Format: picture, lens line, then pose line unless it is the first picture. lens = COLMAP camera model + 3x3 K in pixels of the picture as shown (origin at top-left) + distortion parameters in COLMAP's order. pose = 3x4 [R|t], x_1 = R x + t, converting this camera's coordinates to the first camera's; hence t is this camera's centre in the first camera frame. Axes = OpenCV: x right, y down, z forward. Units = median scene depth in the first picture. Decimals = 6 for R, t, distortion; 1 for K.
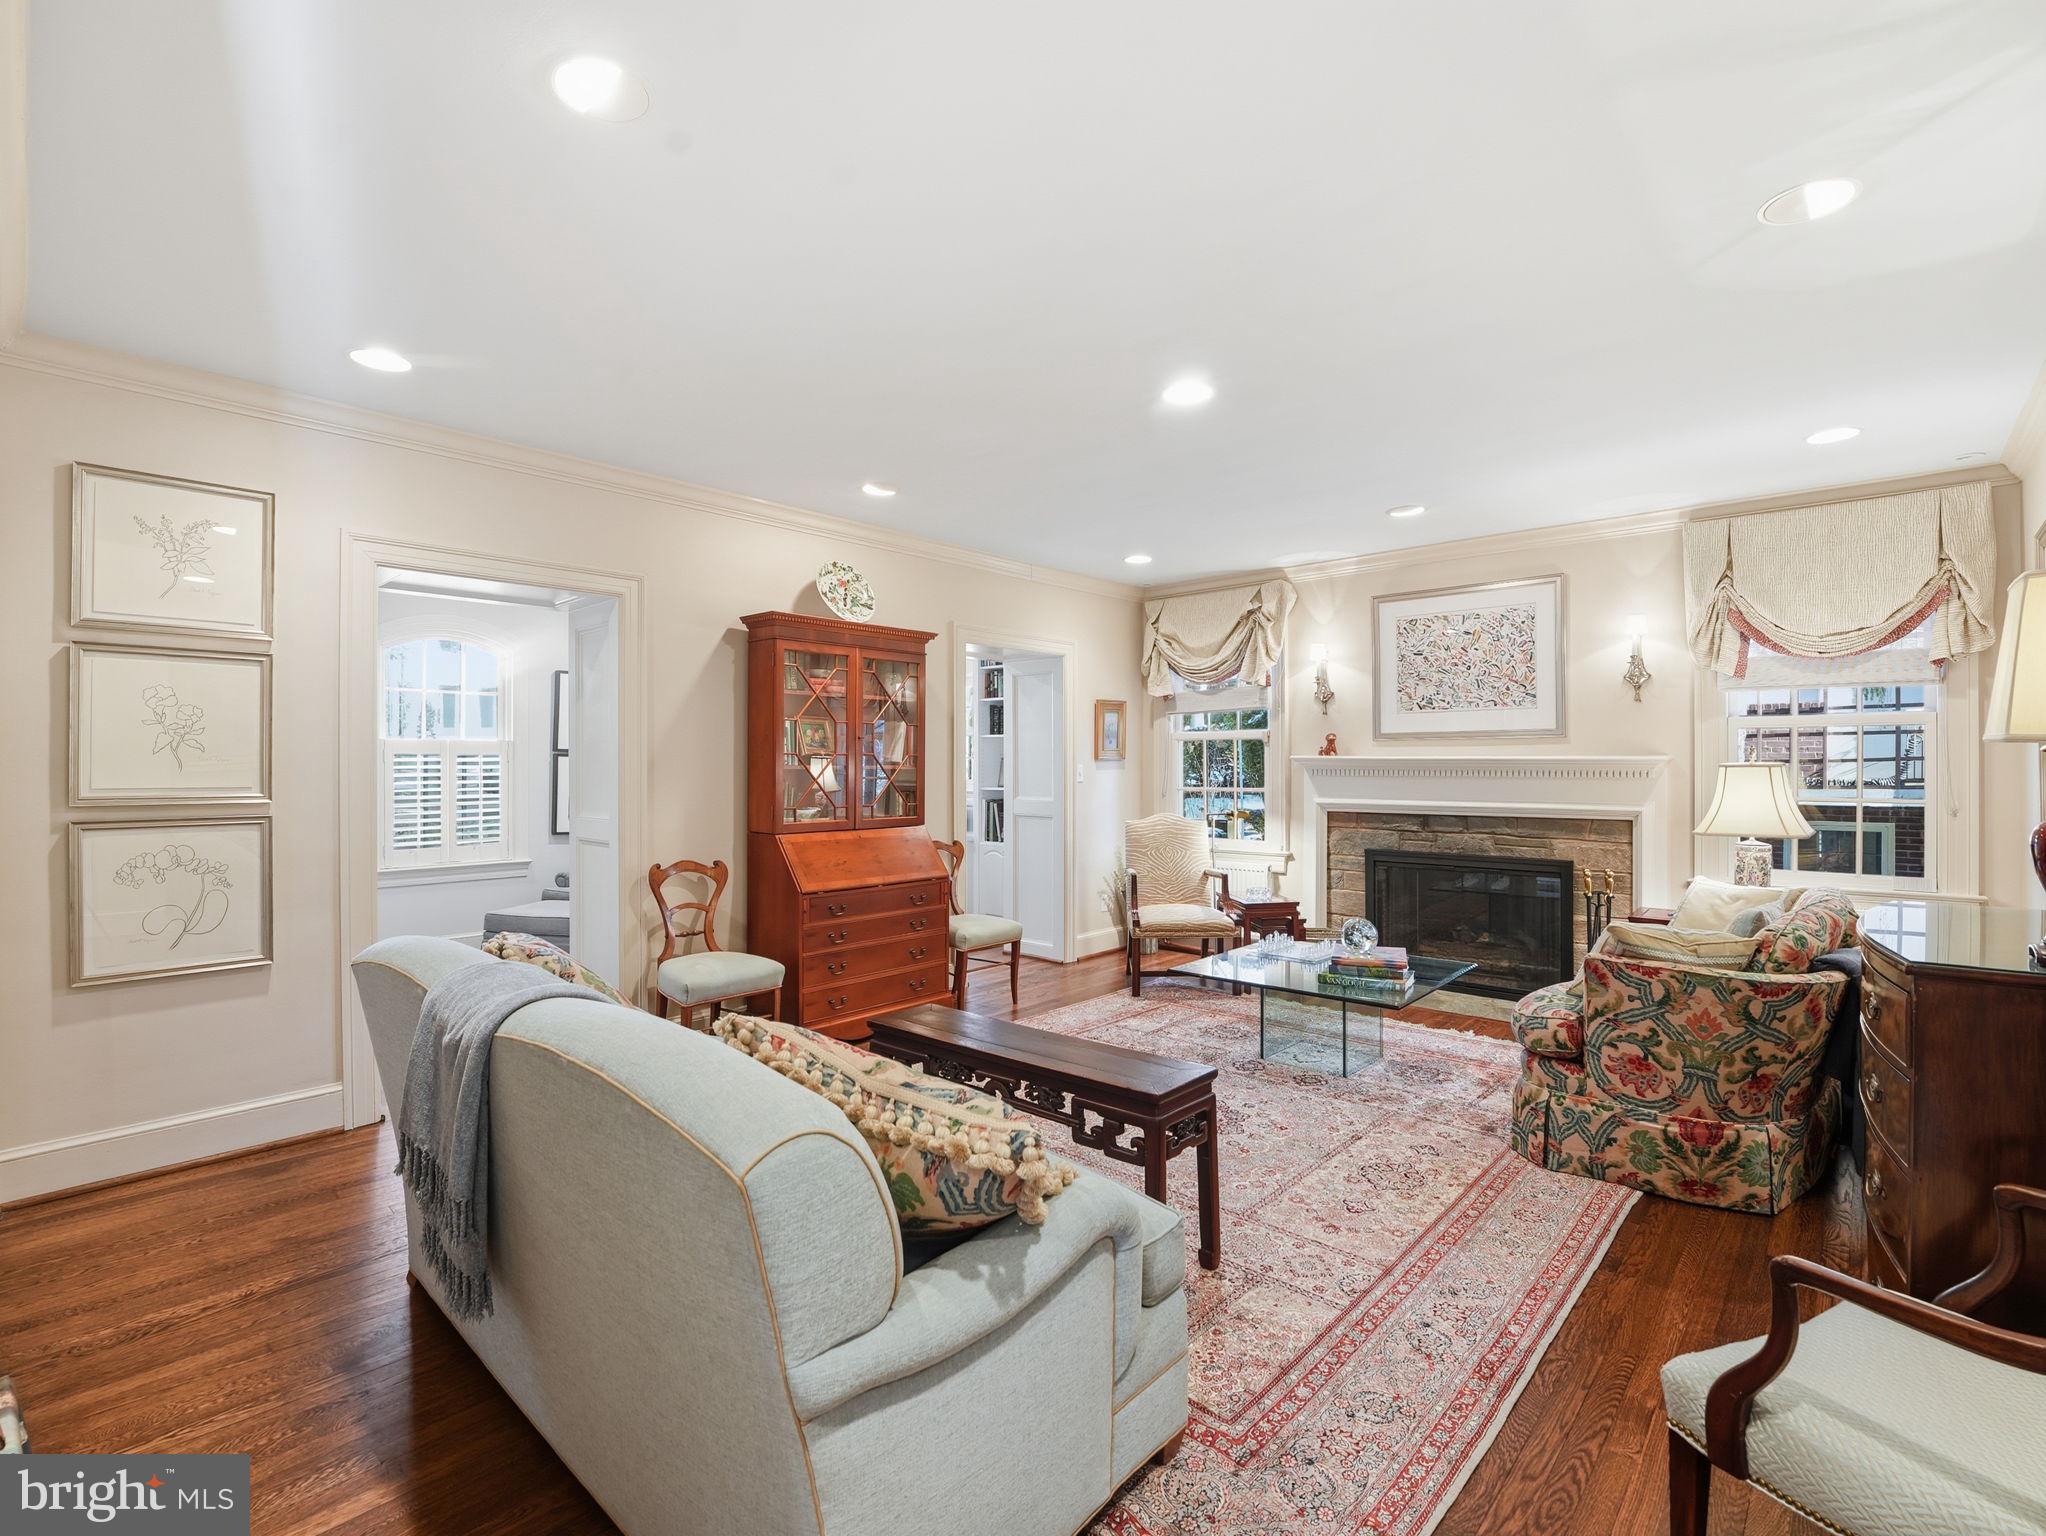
lens RADIAL K [[945.7, 0, 1013.7], [0, 945.7, 762.4], [0, 0, 1]] dist [-0.022392, 0.000755]
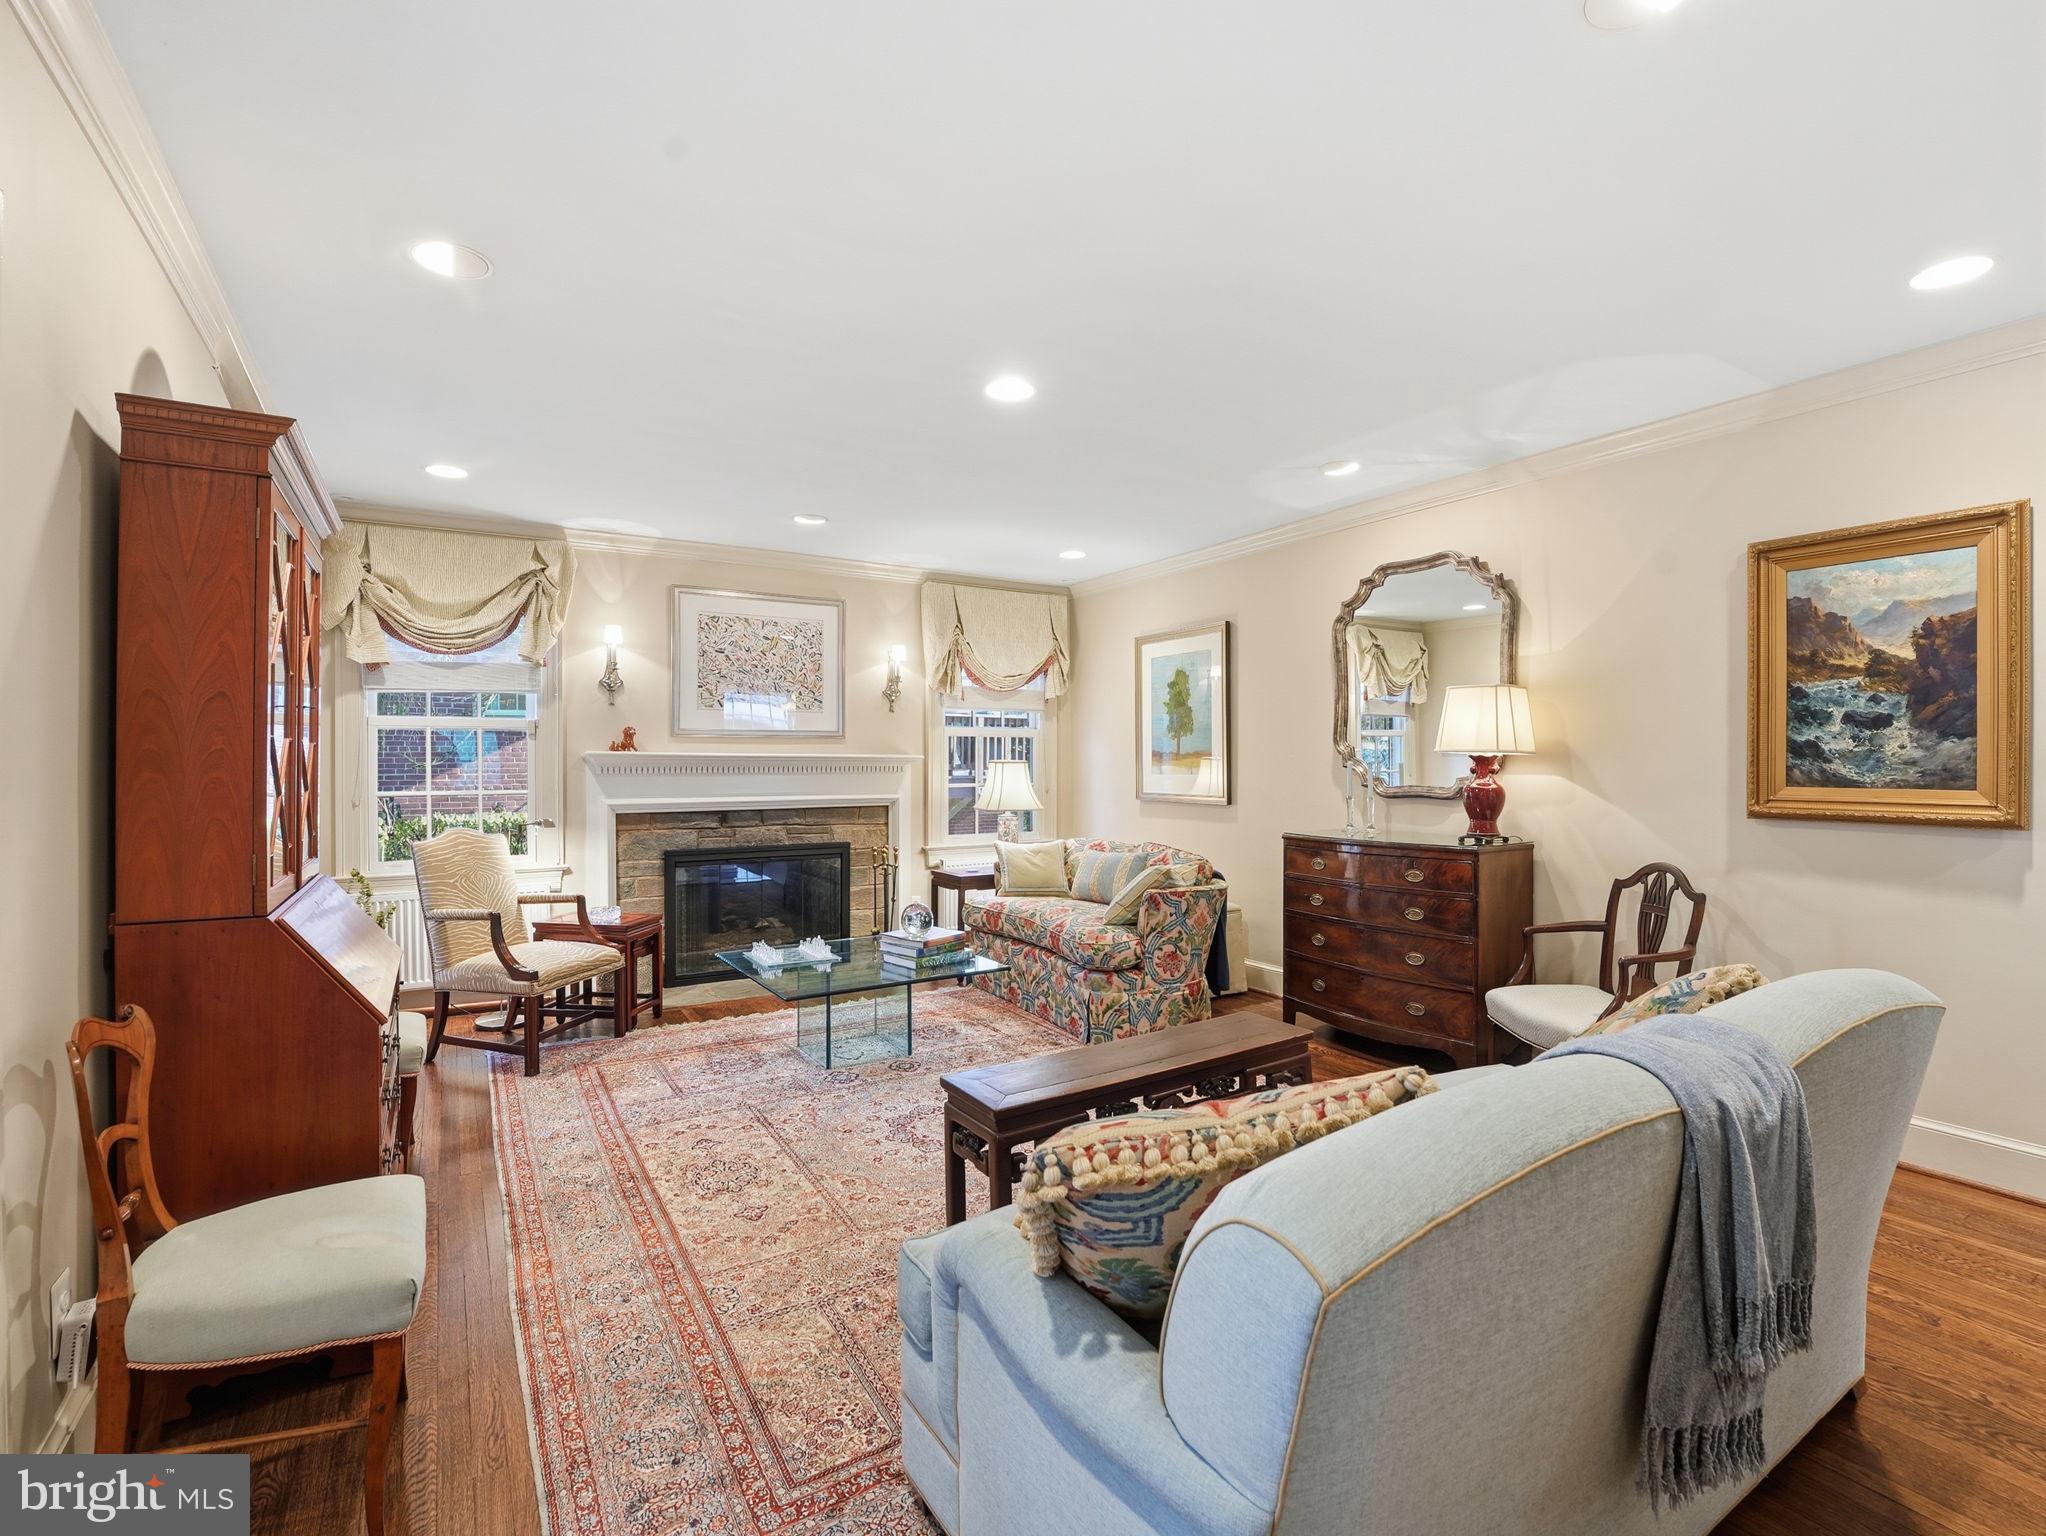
lens RADIAL K [[945.7, 0, 1017.1], [0, 945.7, 768.1], [0, 0, 1]] dist [-0.022392, 0.000755]
pose [[0.269655, -0.005578, 0.962941, -0.501647], [-0.002987, 0.999974, 0.006629, 0.002004], [-0.962952, -0.004663, 0.269631, 0.465079]]
